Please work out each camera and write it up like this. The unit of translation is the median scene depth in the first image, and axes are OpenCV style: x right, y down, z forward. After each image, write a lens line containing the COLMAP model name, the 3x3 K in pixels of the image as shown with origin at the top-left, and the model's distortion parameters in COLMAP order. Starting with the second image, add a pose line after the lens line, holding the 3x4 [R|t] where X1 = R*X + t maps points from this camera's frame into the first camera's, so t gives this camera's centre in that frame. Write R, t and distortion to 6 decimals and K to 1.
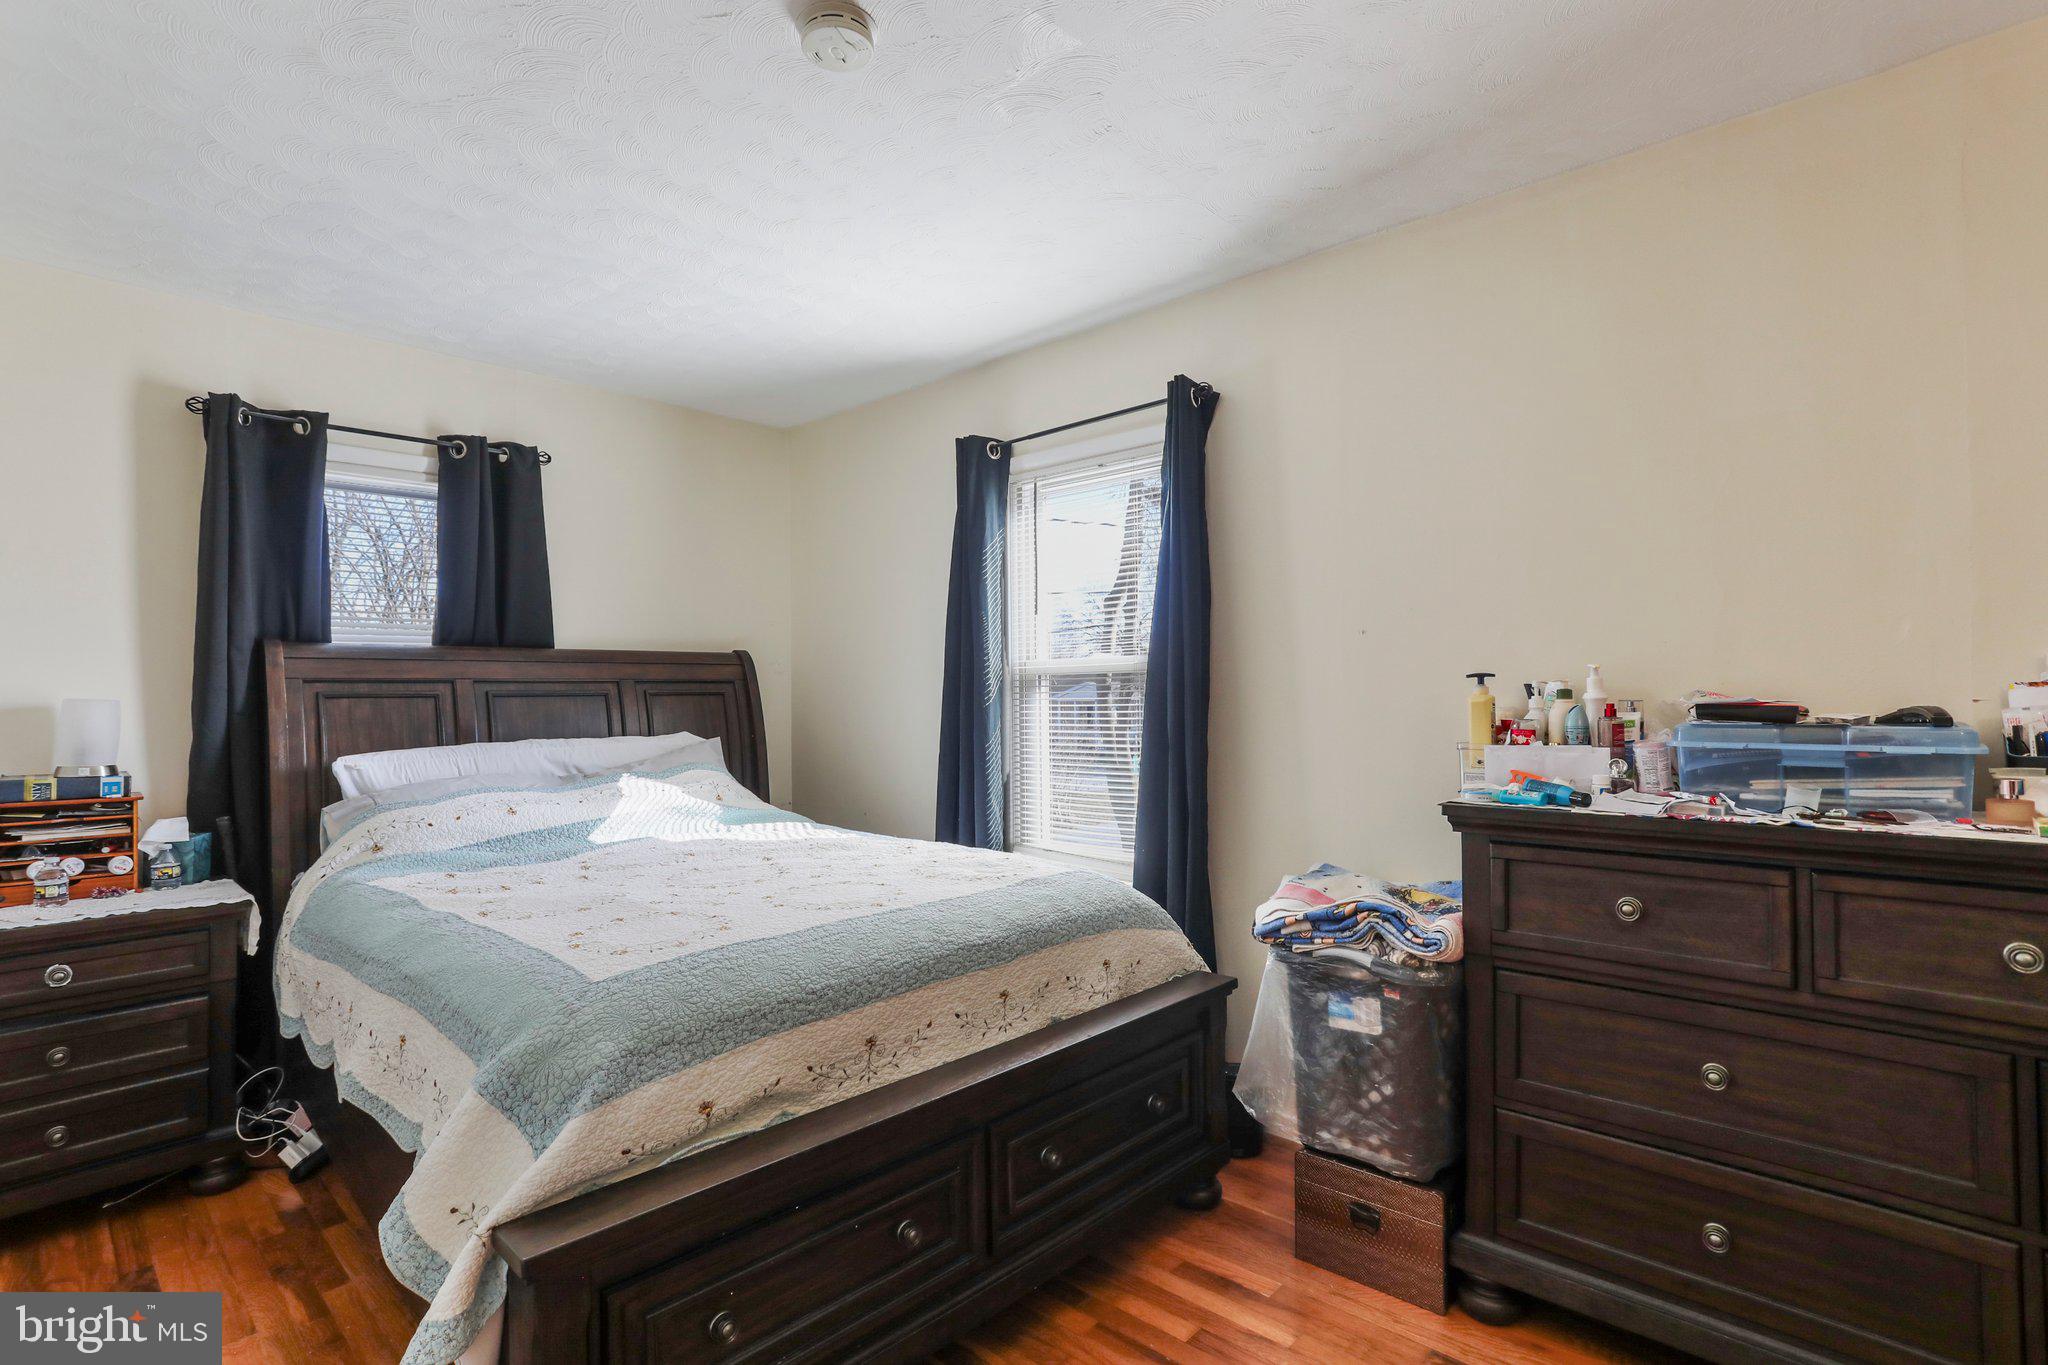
lens RADIAL K [[998.2, 0, 1012.8], [0, 998.2, 683.6], [0, 0, 1]] dist [-0.038637, 0.013006]
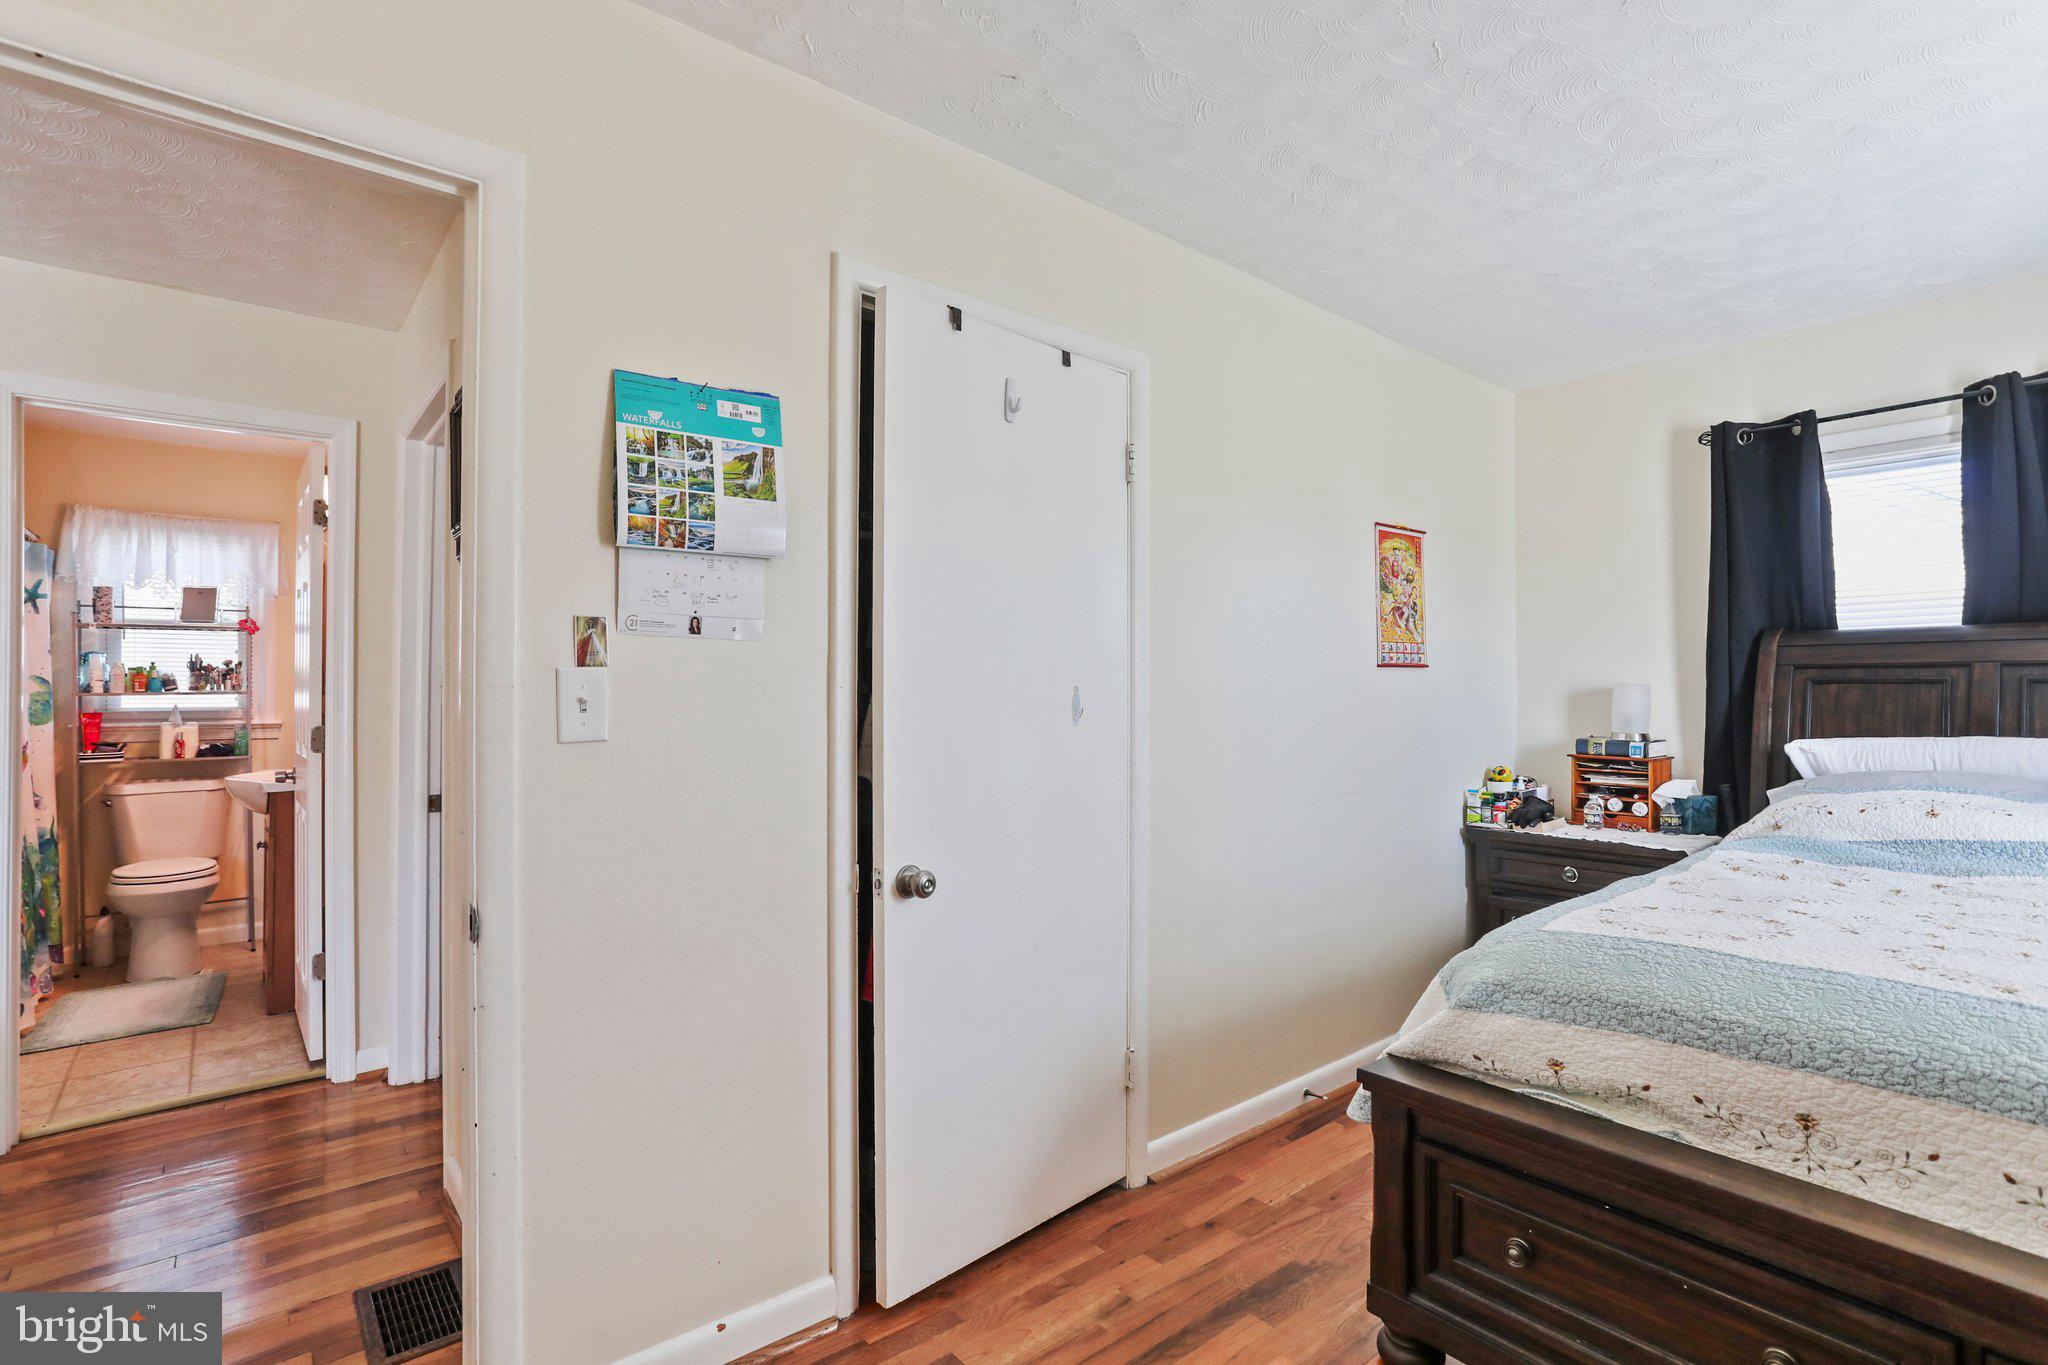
lens RADIAL K [[998.2, 0, 1017.7], [0, 998.2, 685.2], [0, 0, 1]] dist [-0.038637, 0.013006]
pose [[-0.129315, 0.009092, -0.991562, 0.500430], [0.013519, 0.999881, 0.007405, -0.002451], [0.991511, -0.012447, -0.129423, 0.334823]]
